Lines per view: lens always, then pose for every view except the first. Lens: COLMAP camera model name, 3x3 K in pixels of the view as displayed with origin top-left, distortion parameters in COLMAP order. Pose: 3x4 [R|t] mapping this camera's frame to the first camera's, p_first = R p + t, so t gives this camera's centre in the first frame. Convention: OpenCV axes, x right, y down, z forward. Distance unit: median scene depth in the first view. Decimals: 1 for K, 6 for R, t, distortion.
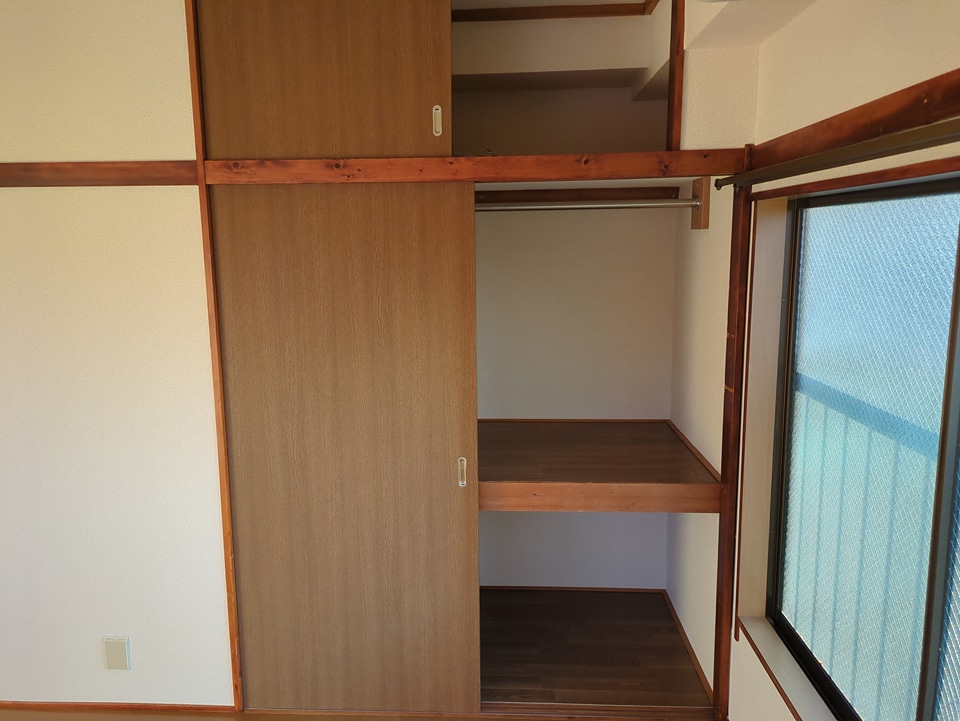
lens RADIAL K [[713.8, 0, 480.7], [0, 713.8, 357.2], [0, 0, 1]] dist [0.012066, 0.010376]
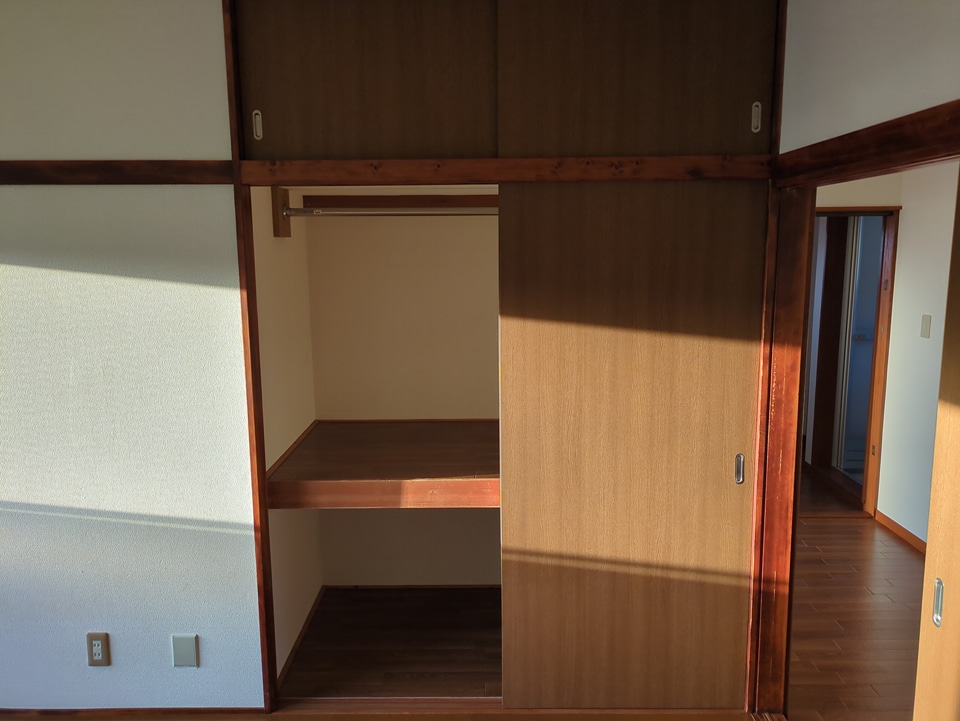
lens RADIAL K [[713.8, 0, 478.7], [0, 713.8, 361.3], [0, 0, 1]] dist [0.012066, 0.010376]
pose [[0.999879, -0.001295, 0.015499, -0.359407], [0.001225, 0.999989, 0.004526, 0.002018], [-0.015505, -0.004506, 0.999870, 0.006946]]
